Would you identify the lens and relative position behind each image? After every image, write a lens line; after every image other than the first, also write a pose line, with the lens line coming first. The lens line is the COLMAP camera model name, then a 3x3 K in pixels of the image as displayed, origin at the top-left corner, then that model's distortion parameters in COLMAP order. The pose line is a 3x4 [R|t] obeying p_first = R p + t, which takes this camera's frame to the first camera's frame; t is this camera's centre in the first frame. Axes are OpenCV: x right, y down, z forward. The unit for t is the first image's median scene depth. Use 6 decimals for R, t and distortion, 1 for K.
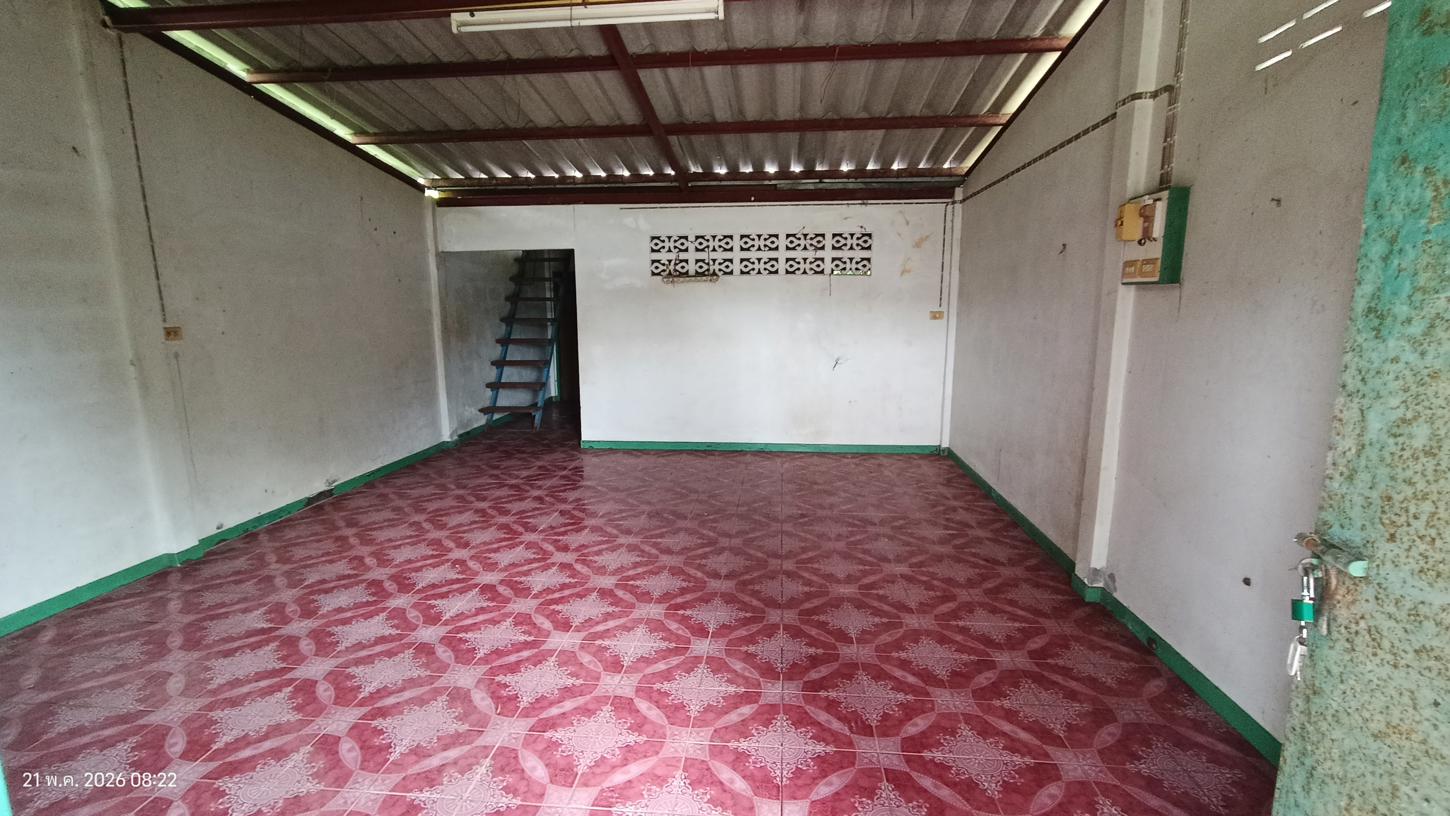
lens RADIAL K [[665.2, 0, 712.9], [0, 665.2, 416.3], [0, 0, 1]] dist [-0.033866, 0.018931]
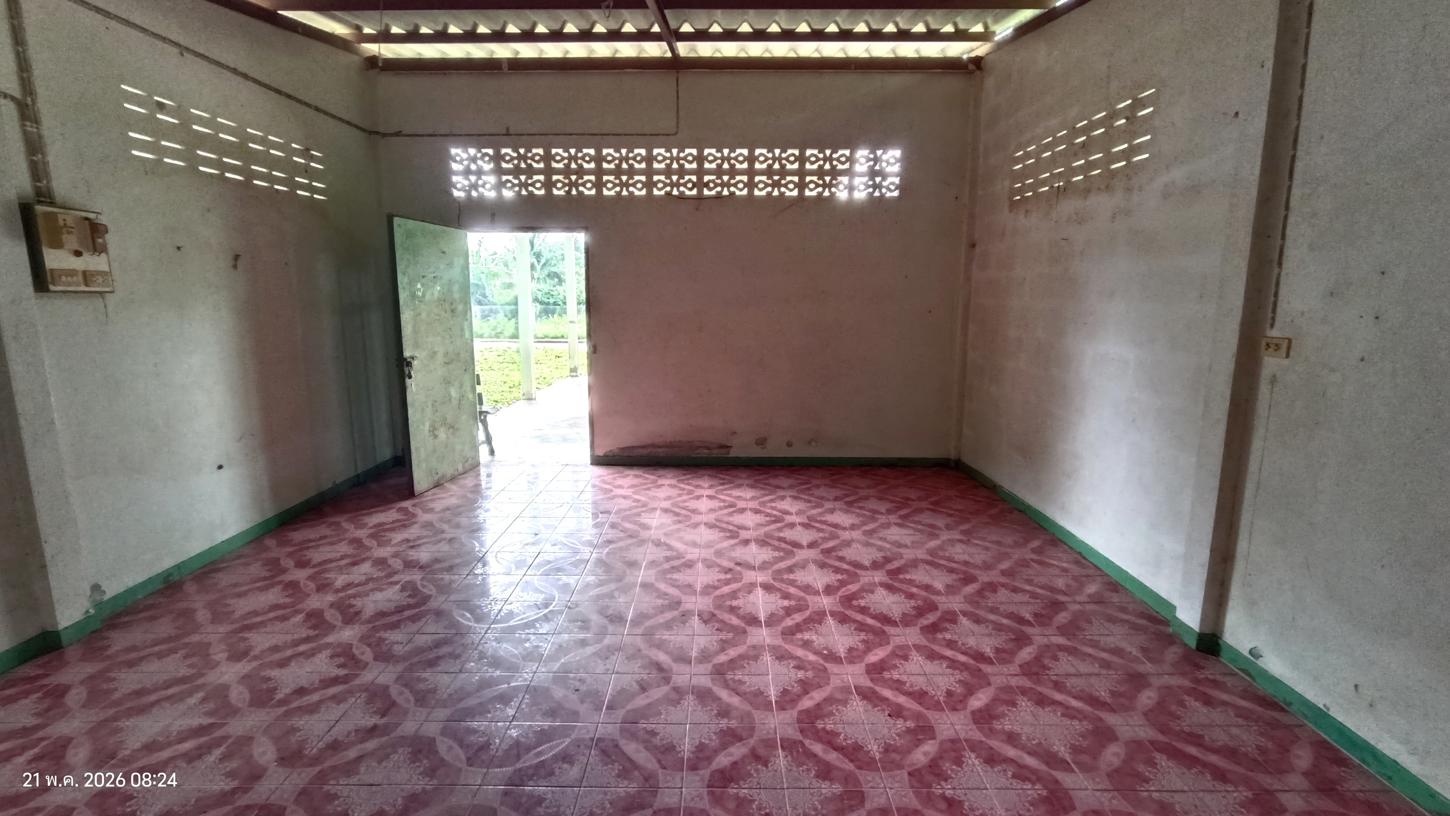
lens RADIAL K [[665.2, 0, 712.9], [0, 665.2, 416.3], [0, 0, 1]] dist [-0.033866, 0.018931]
pose [[-0.995794, 0.026082, -0.087829, -0.123558], [-0.005839, 0.938610, 0.344930, -0.177171], [0.091433, 0.343992, -0.934510, 0.991828]]
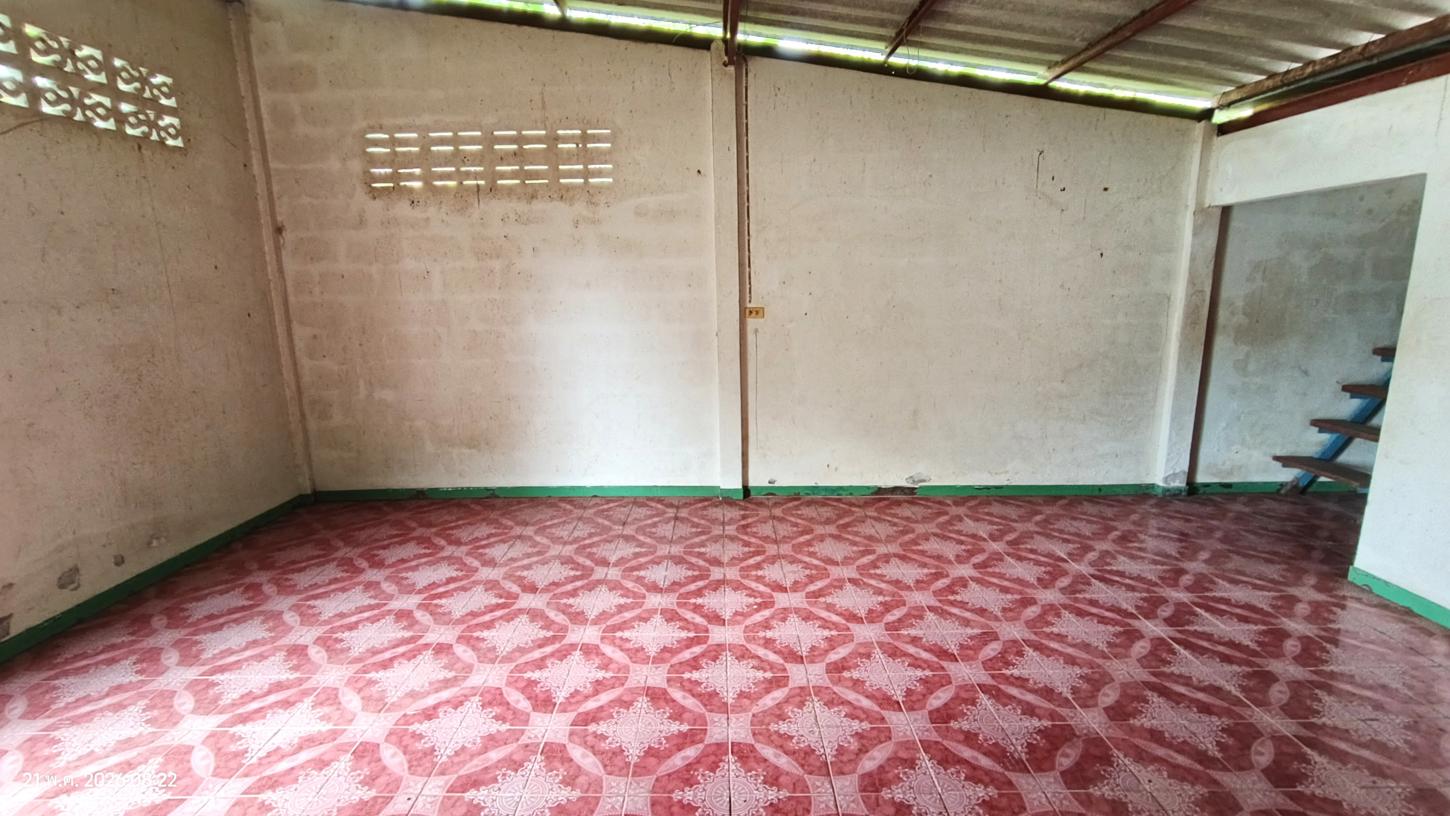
lens RADIAL K [[665.2, 0, 712.9], [0, 665.2, 416.3], [0, 0, 1]] dist [-0.033866, 0.018931]
pose [[0.096624, 0.206892, -0.973581, 0.237520], [-0.159205, 0.968776, 0.190070, -0.100536], [0.982506, 0.136633, 0.126545, 0.499101]]
